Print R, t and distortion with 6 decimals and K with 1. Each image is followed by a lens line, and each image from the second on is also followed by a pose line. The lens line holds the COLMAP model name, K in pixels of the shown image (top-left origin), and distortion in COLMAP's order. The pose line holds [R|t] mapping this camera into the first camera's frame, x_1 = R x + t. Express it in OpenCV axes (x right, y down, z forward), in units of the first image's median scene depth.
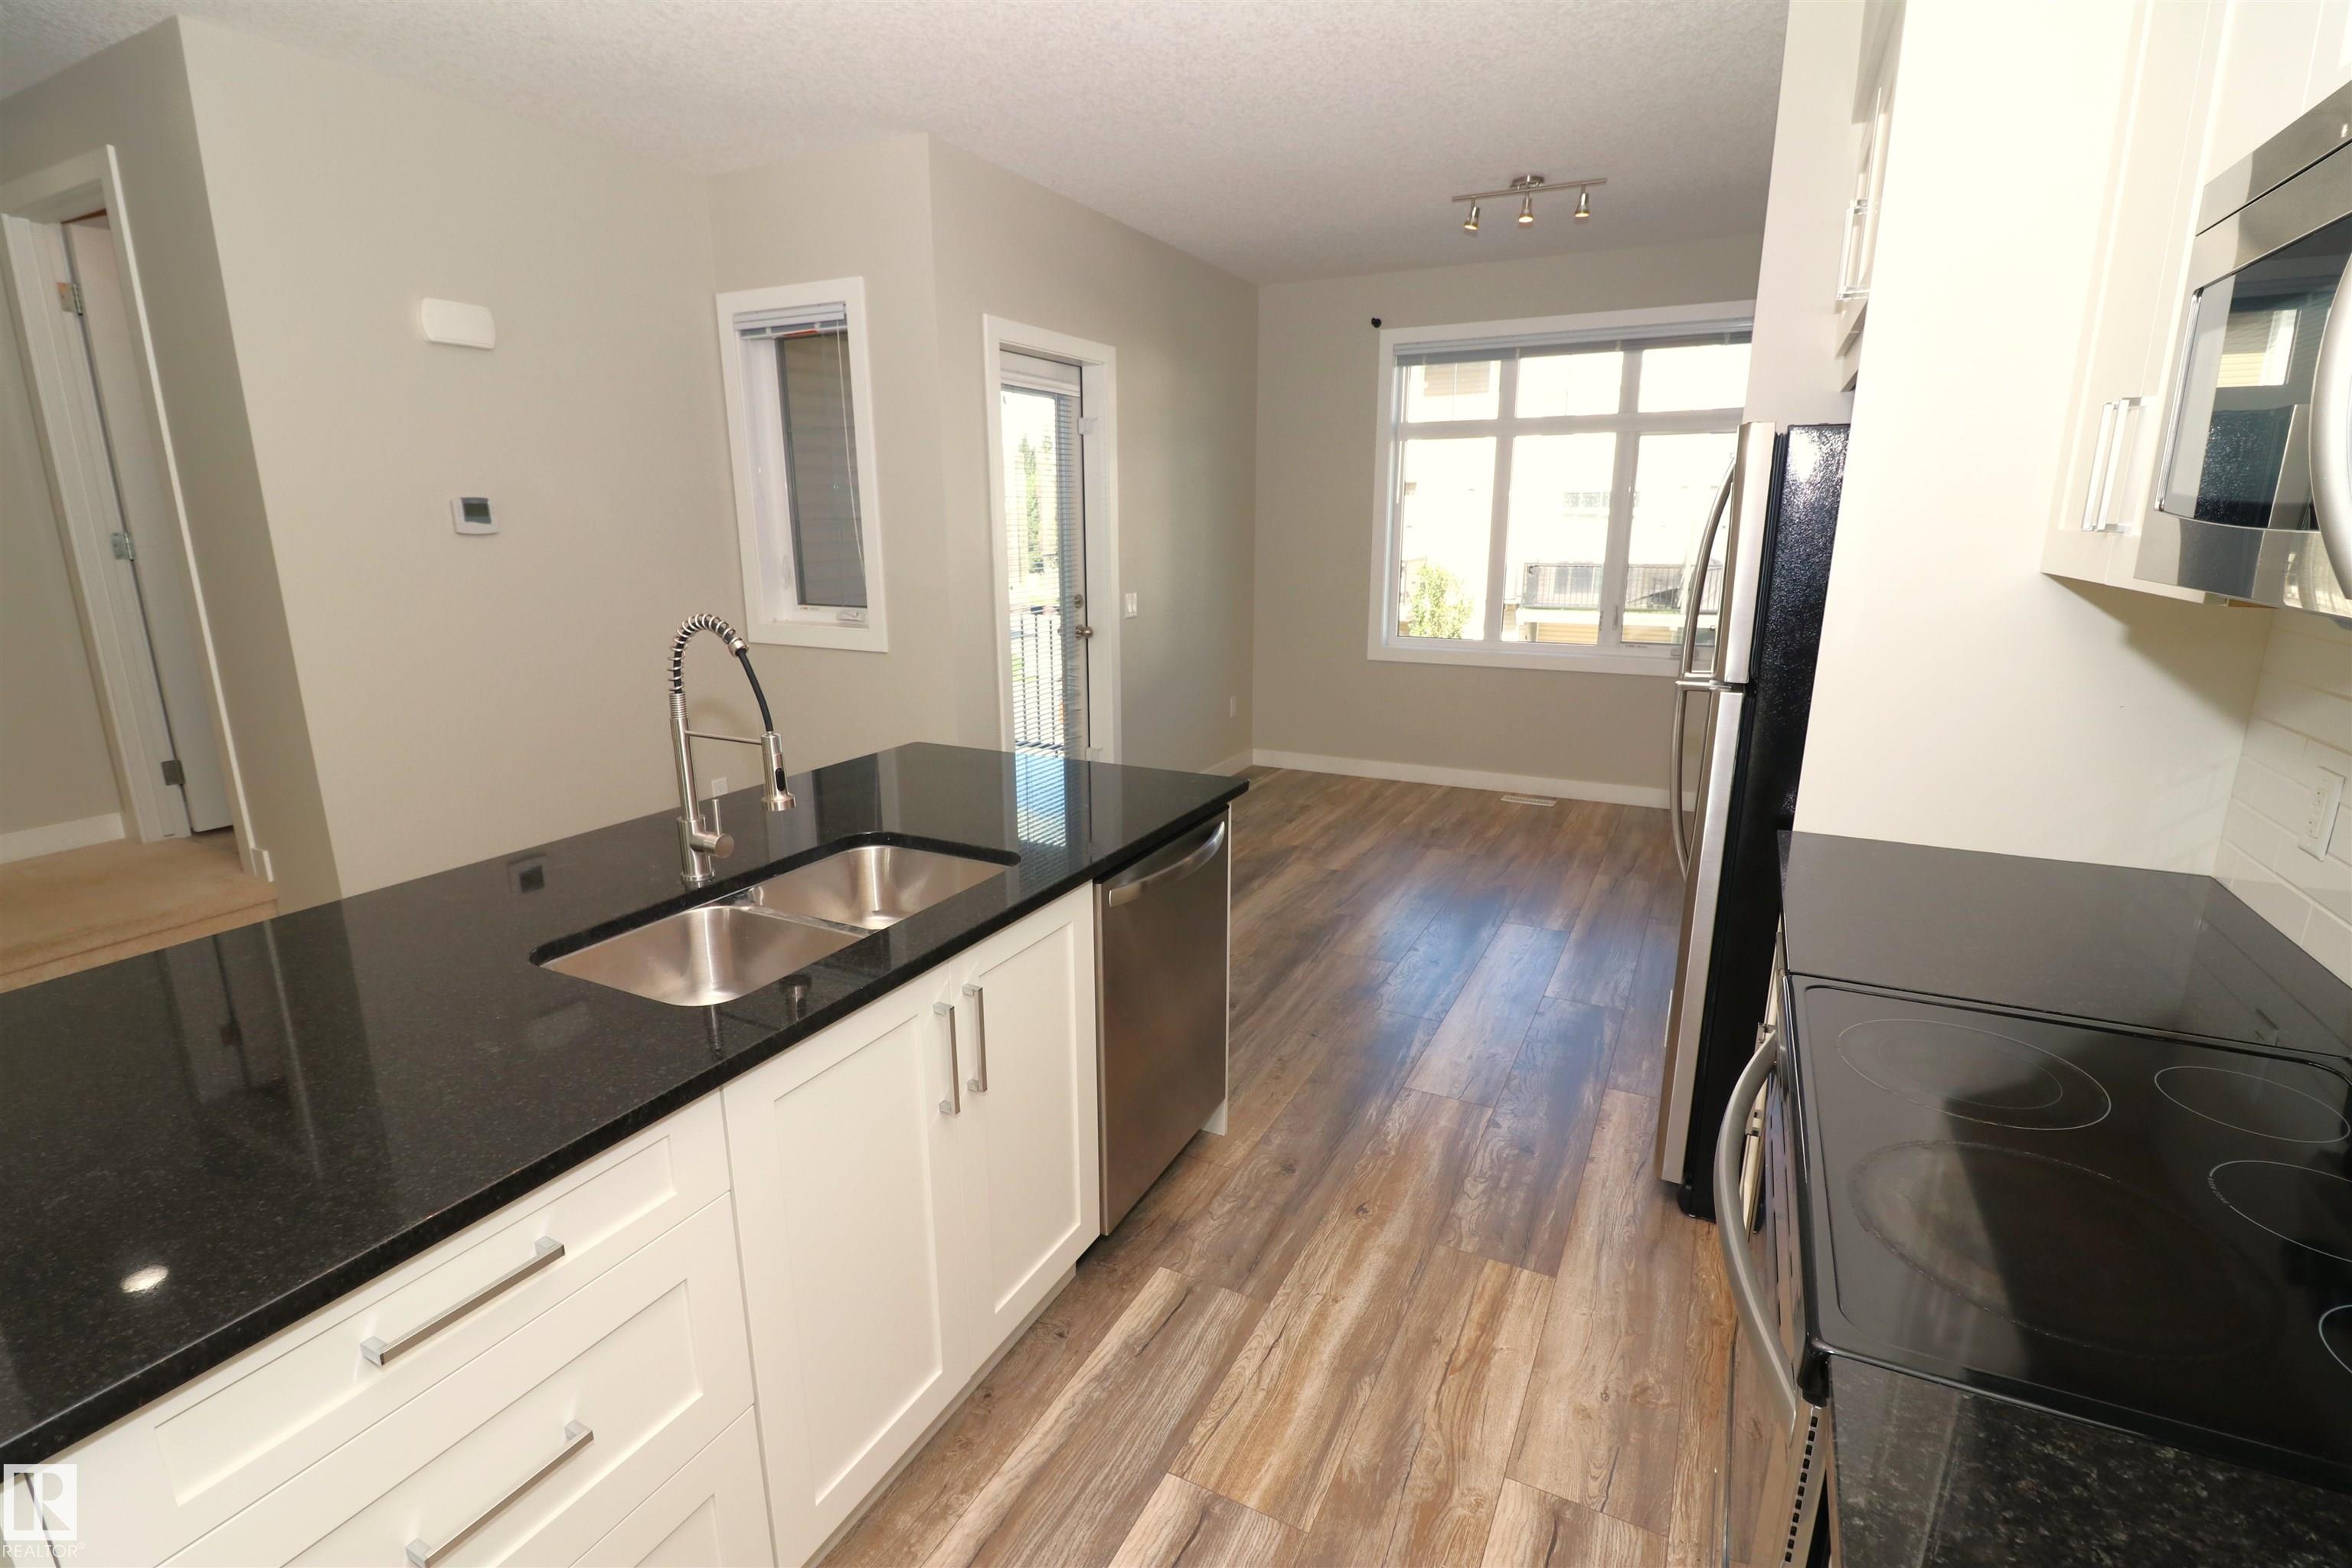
lens RADIAL K [[1090.4, 0, 1165.5], [0, 1090.4, 787.3], [0, 0, 1]] dist [-0.001483, -0.010572]
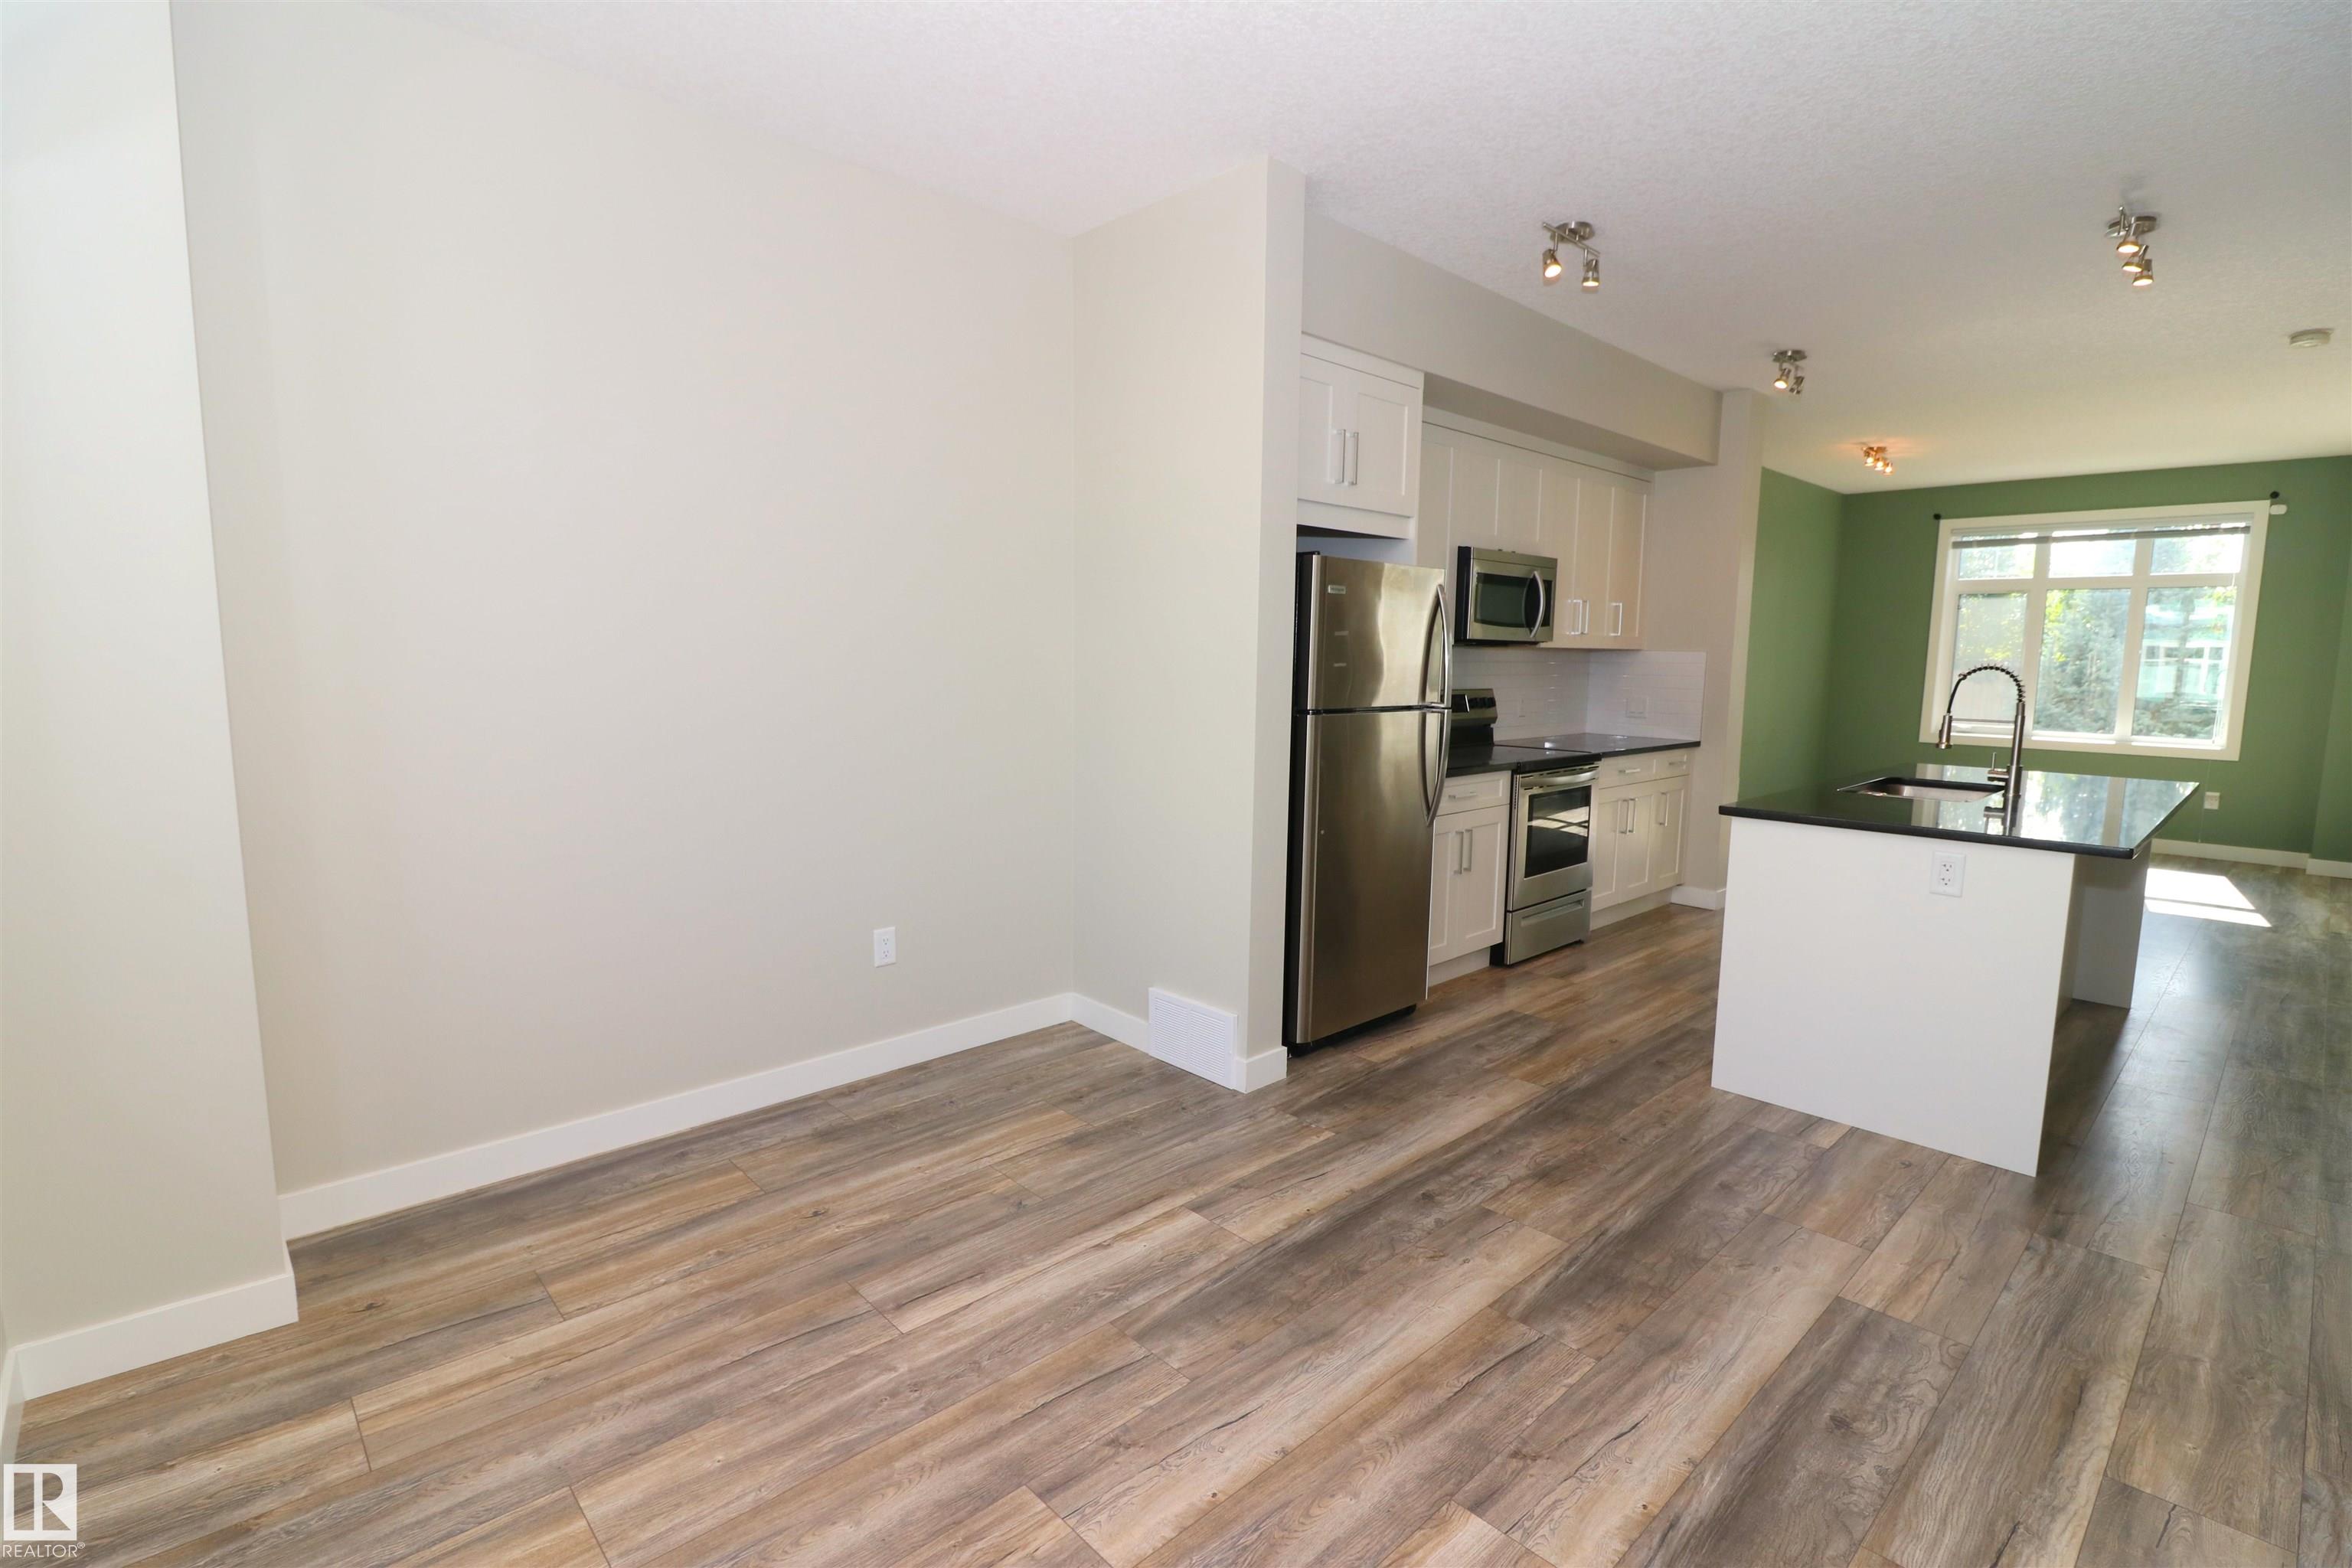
lens RADIAL K [[1094.6, 0, 1170.5], [0, 1094.6, 786.9], [0, 0, 1]] dist [0.008145, -0.015903]
pose [[-0.942883, -0.049100, 0.329486, 0.146288], [0.071164, 0.936558, 0.343213, -0.294678], [-0.325434, 0.347057, -0.879570, 1.306727]]
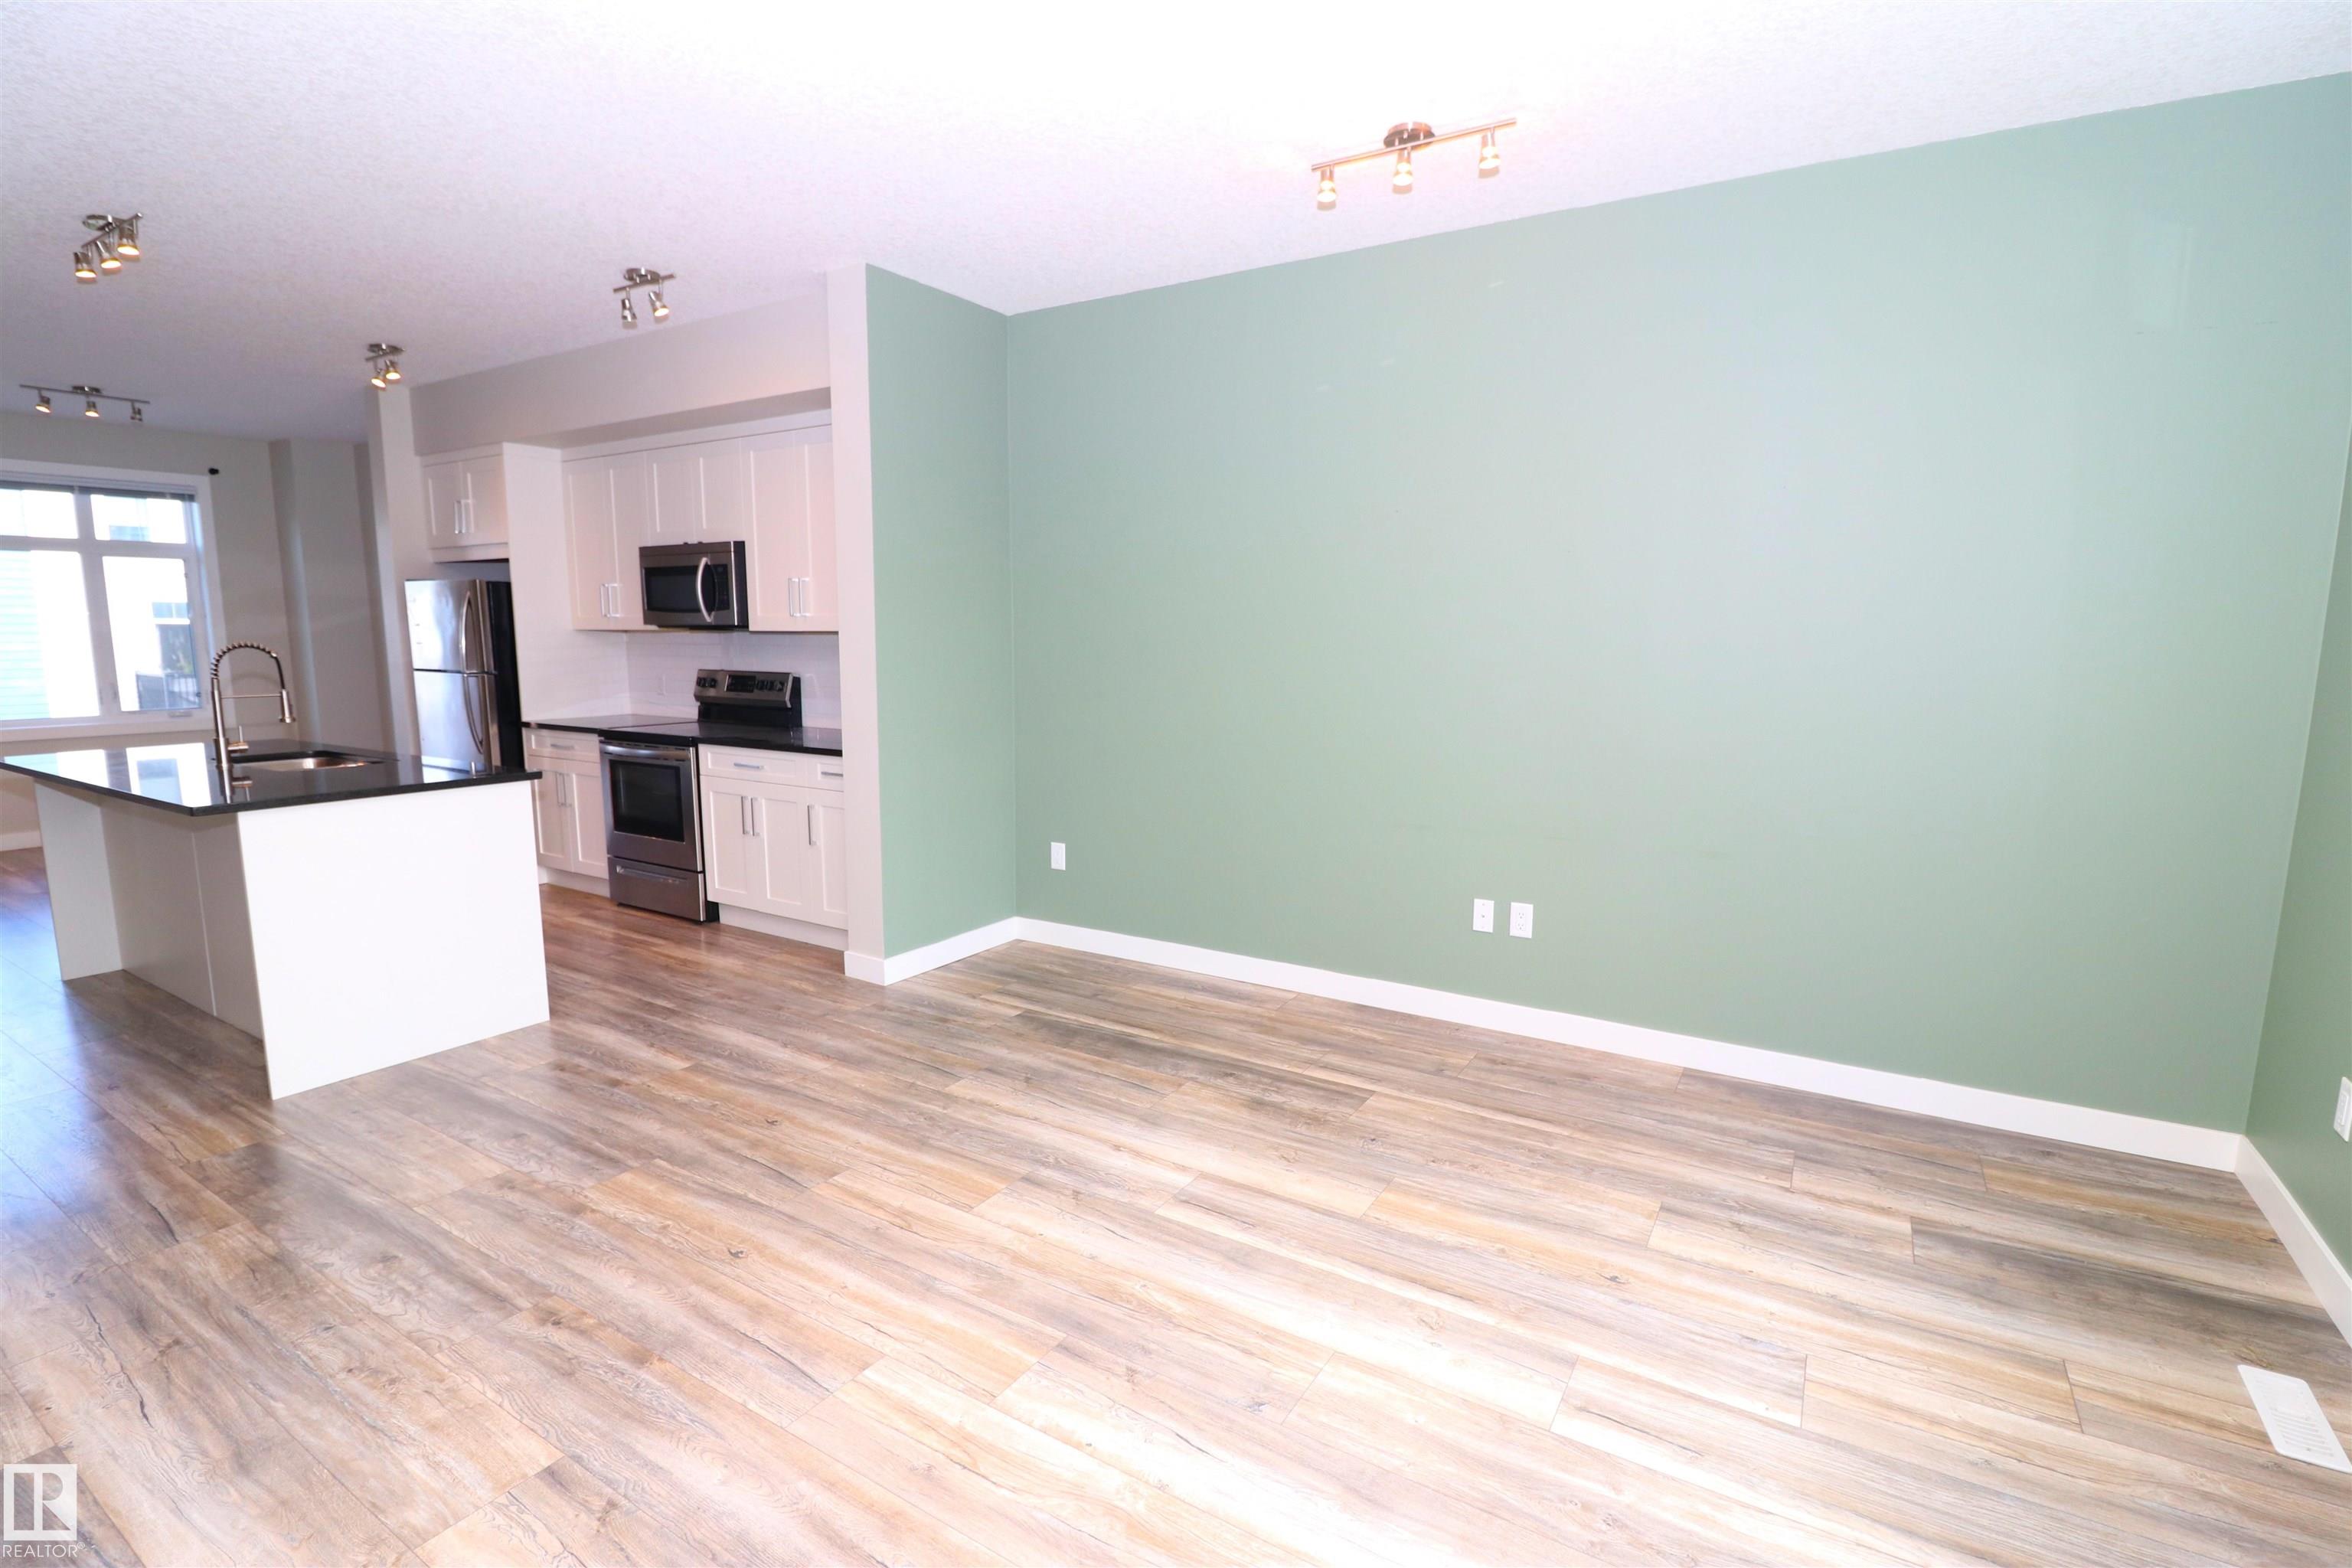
lens RADIAL K [[1090.4, 0, 1165.5], [0, 1090.4, 787.3], [0, 0, 1]] dist [-0.001483, -0.010572]
pose [[0.081277, -0.133966, 0.987647, -0.954266], [0.232808, 0.966066, 0.111880, 0.125178], [-0.969120, 0.220839, 0.109707, -0.406602]]
